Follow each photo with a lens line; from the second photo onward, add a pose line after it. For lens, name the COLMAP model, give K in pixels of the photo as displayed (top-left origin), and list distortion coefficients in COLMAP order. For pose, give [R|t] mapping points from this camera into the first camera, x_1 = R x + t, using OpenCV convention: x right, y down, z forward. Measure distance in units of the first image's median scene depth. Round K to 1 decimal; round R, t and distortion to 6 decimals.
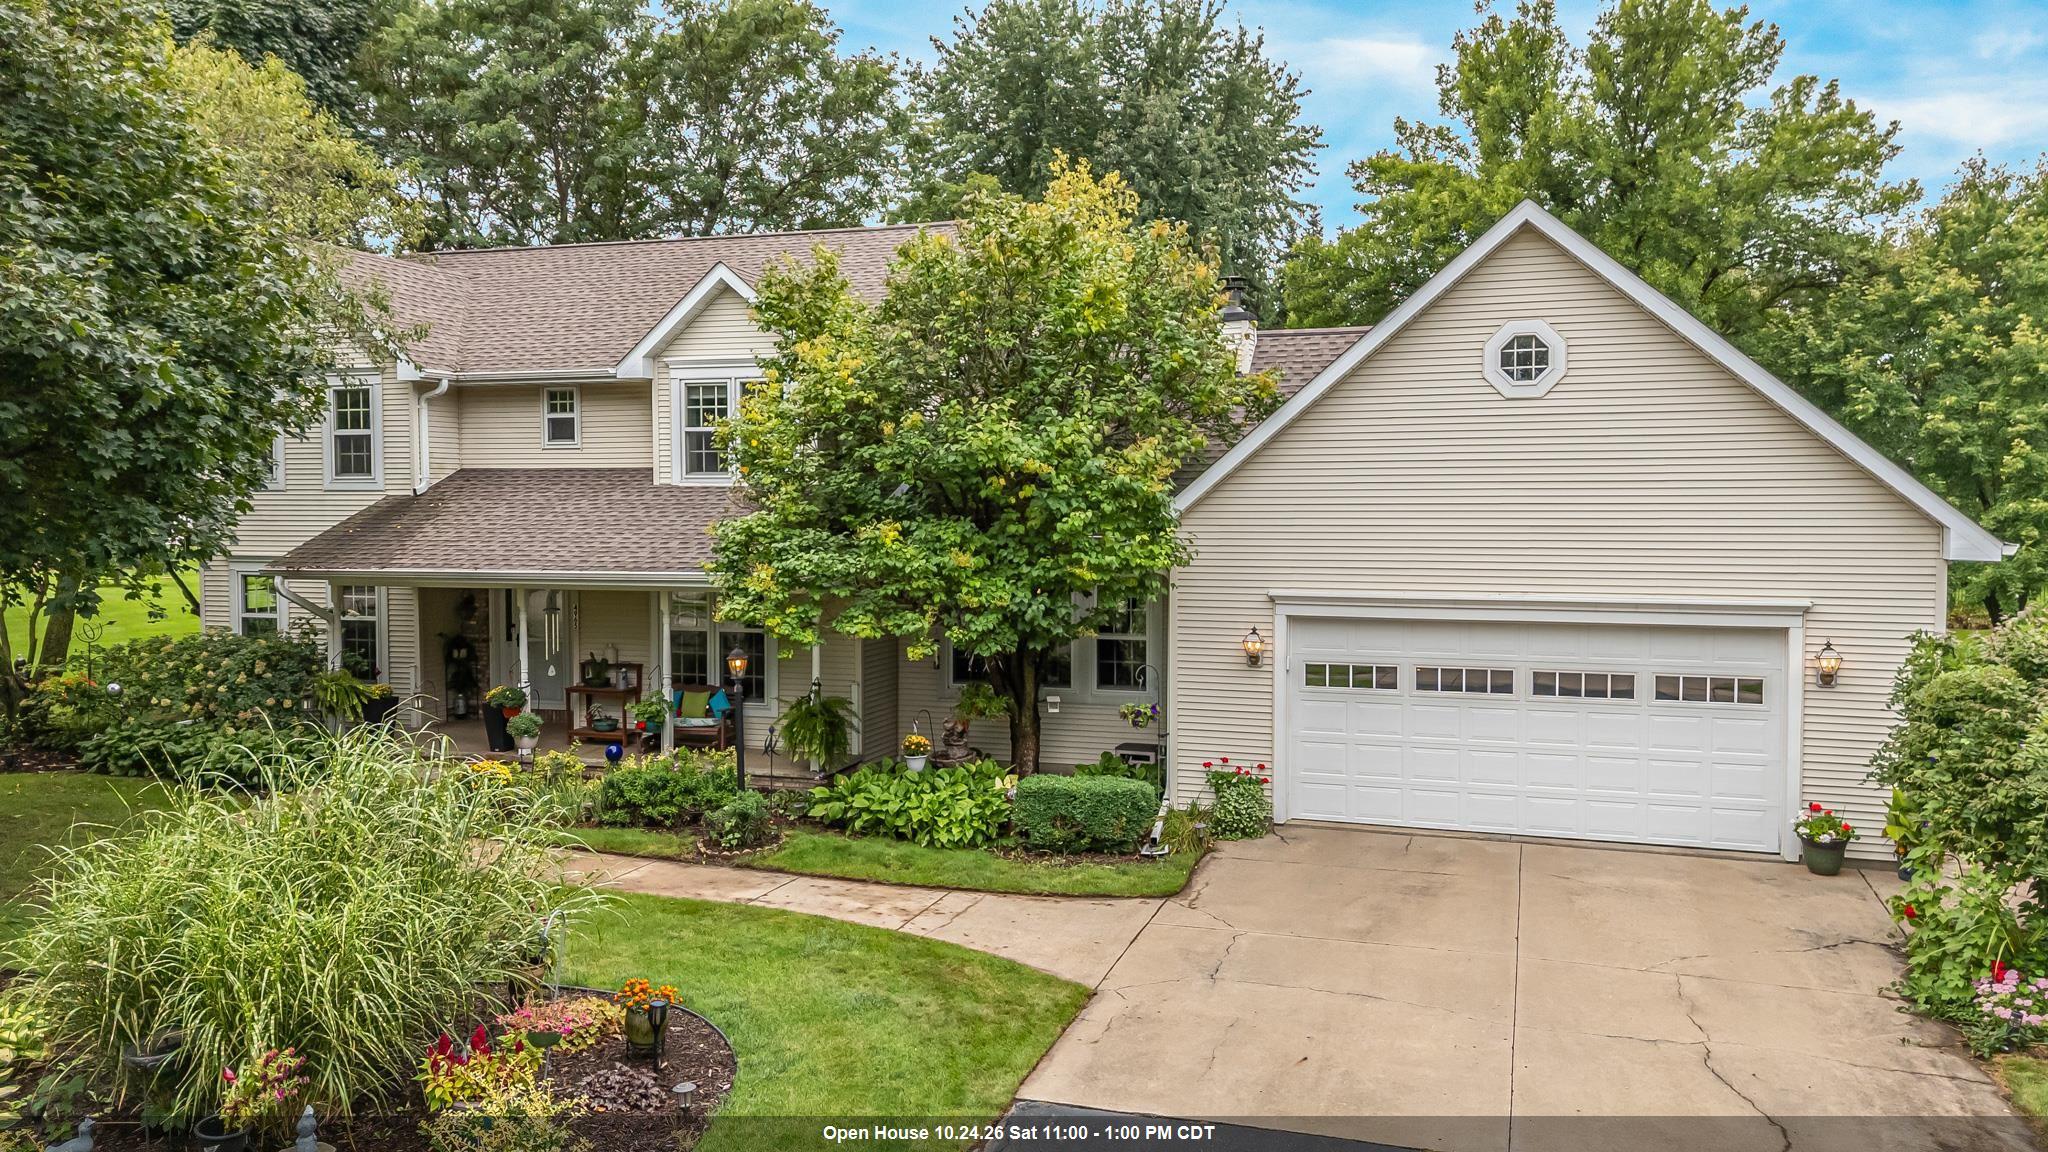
lens RADIAL K [[1509.1, 0, 1034.9], [0, 1509.1, 564.8], [0, 0, 1]] dist [0.087495, -0.105178]
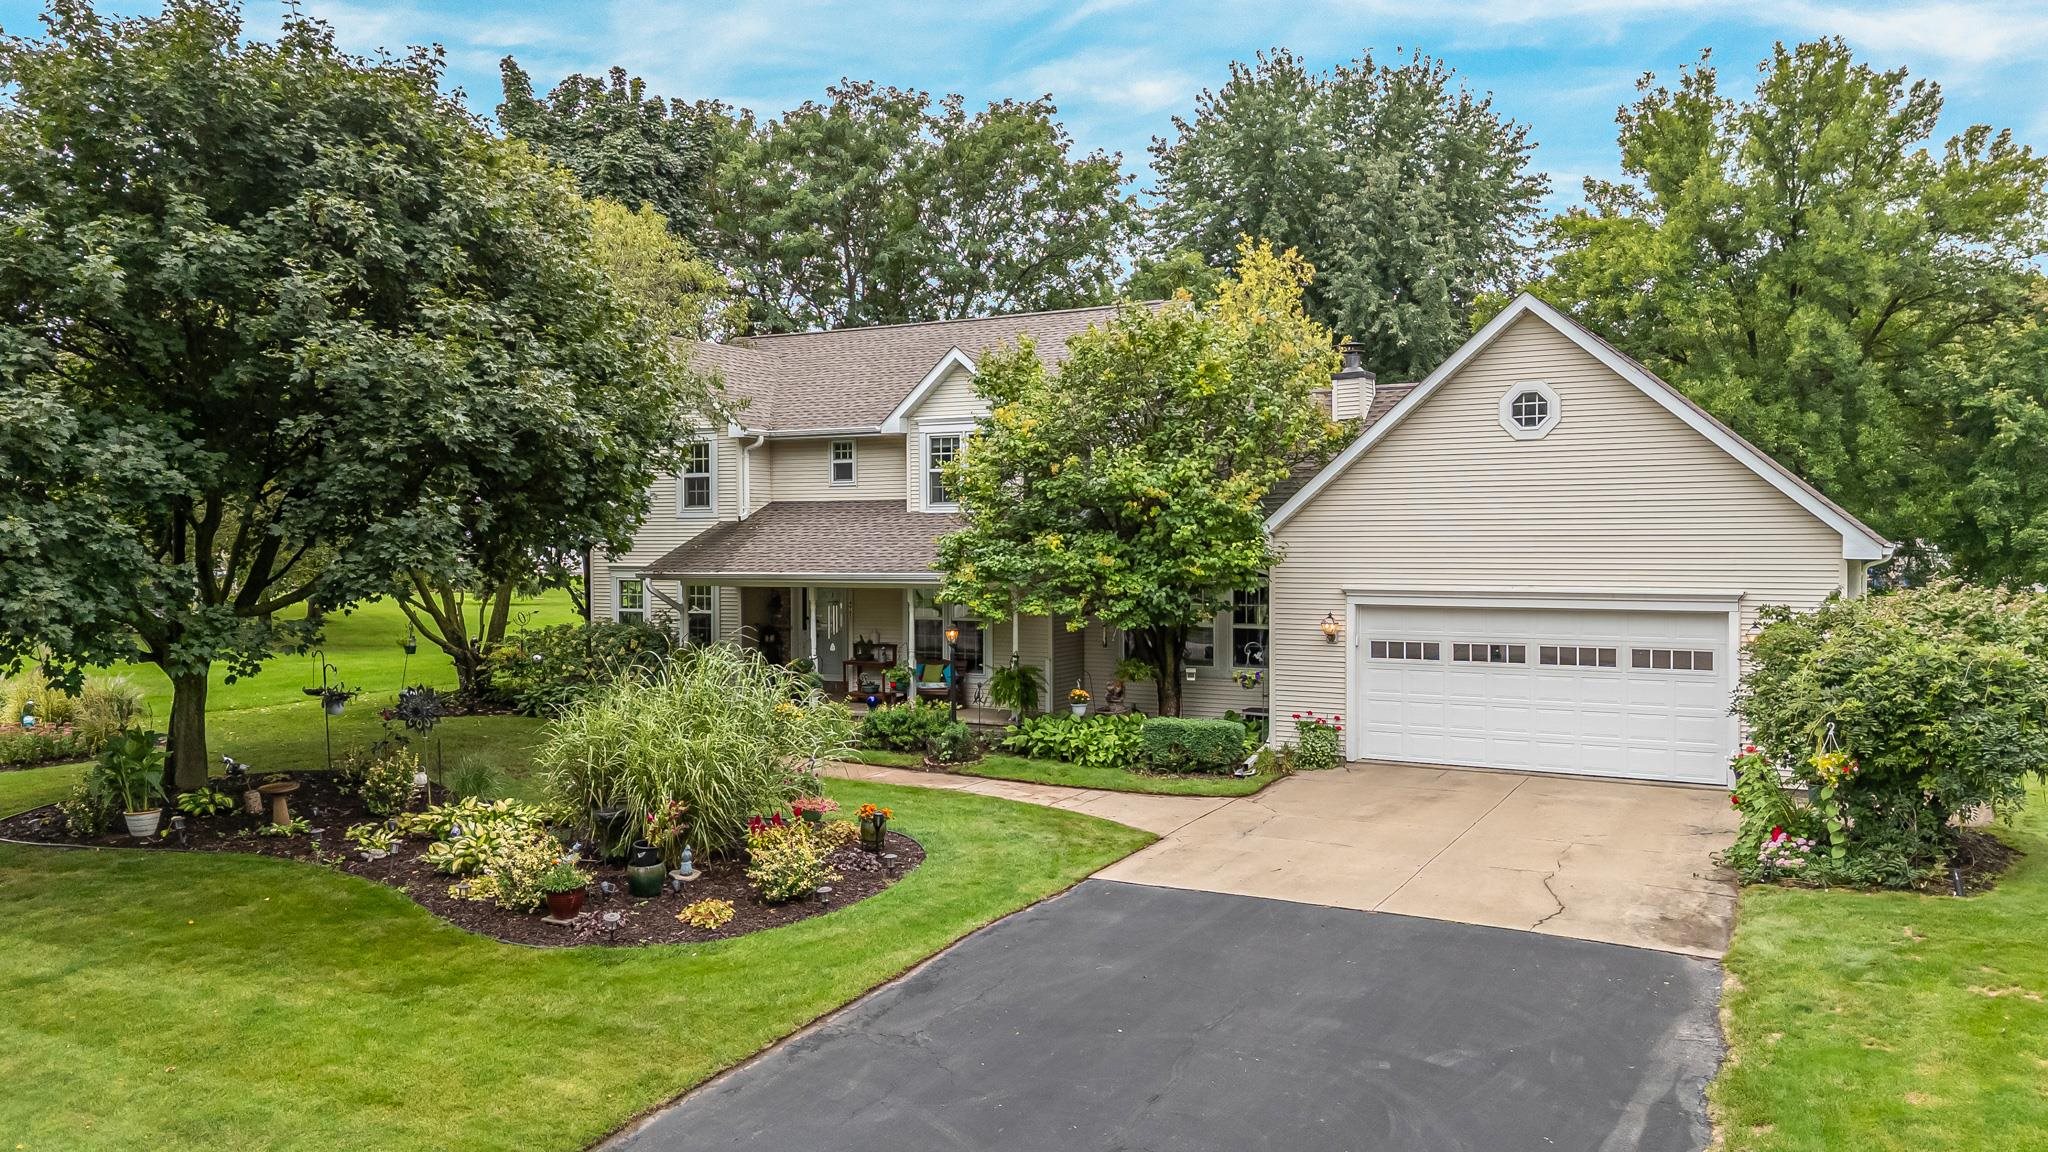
lens RADIAL K [[1509.1, 0, 1034.9], [0, 1509.1, 564.8], [0, 0, 1]] dist [0.087495, -0.105178]
pose [[0.982261, 0.000523, -0.187516, 0.116087], [-0.005075, 0.999704, -0.023796, 0.026575], [0.187448, 0.024325, 0.981973, -0.302427]]
